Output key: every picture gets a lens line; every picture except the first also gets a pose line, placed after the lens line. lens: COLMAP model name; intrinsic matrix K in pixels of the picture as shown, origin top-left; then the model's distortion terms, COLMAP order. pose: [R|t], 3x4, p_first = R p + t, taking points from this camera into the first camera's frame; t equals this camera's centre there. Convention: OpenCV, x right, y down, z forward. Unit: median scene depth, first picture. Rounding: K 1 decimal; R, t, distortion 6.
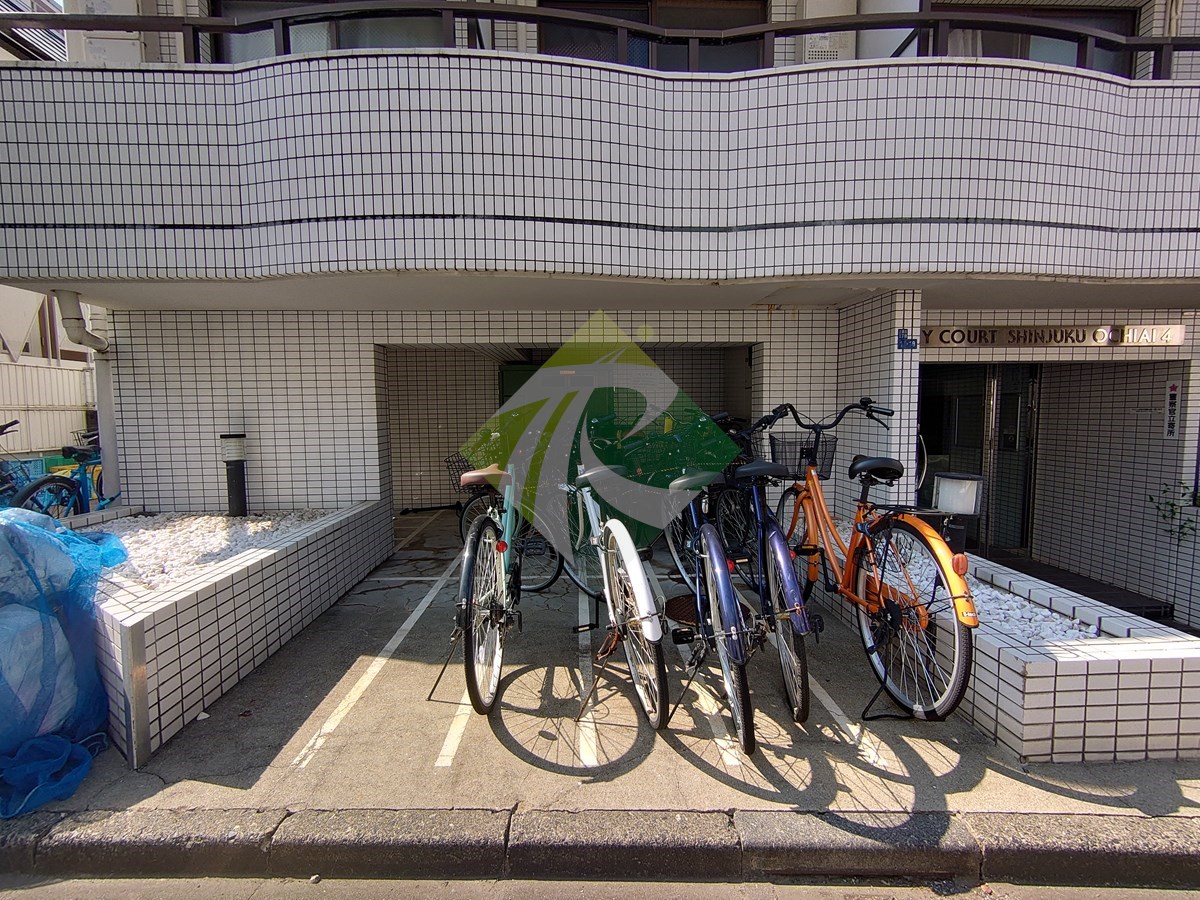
lens RADIAL K [[520.7, 0, 592.5], [0, 520.7, 443.4], [0, 0, 1]] dist [0.001706, 0.000310]
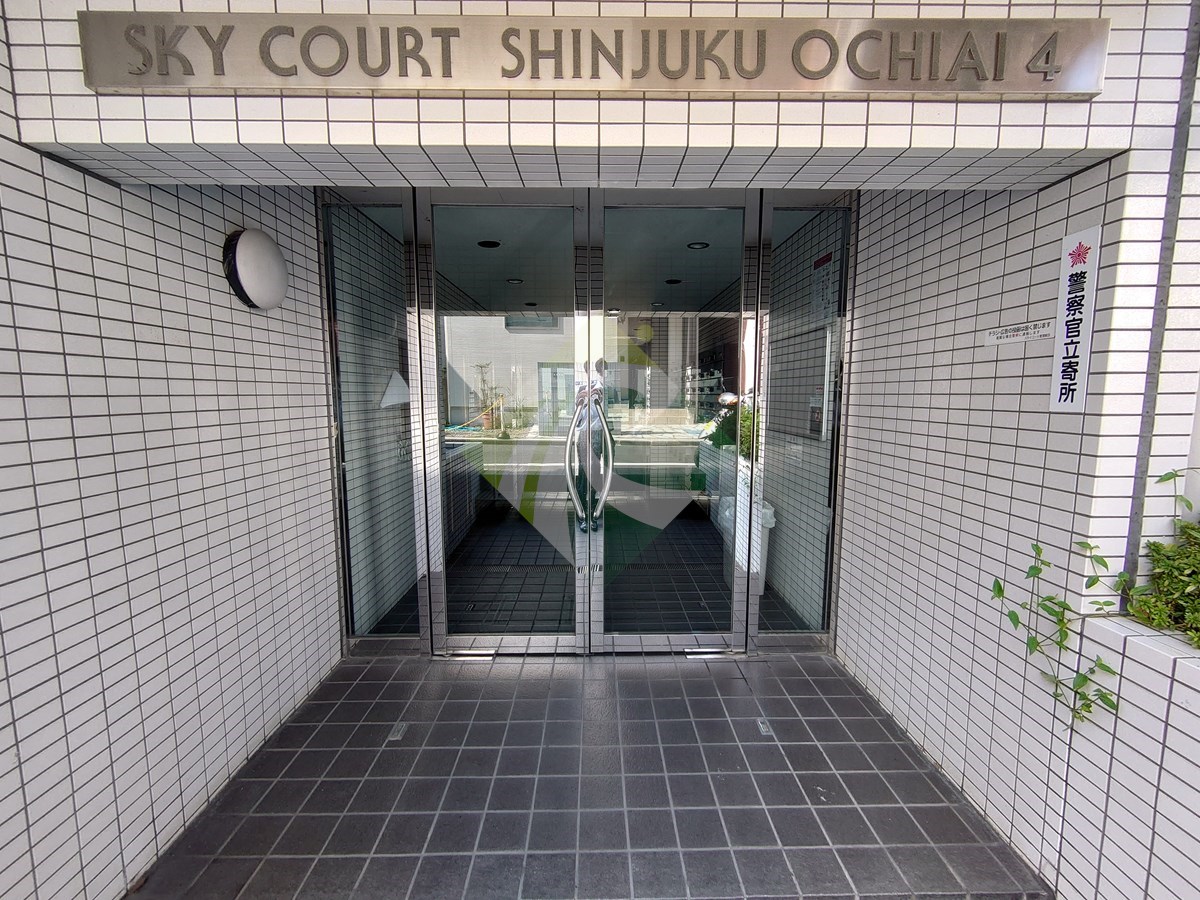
lens RADIAL K [[520.7, 0, 602.9], [0, 520.7, 453.6], [0, 0, 1]] dist [0.001706, 0.000310]
pose [[0.999856, 0.008717, -0.014550, 0.827082], [-0.008164, 0.999258, 0.037639, 0.008774], [0.014867, -0.037515, 0.999185, 0.669777]]
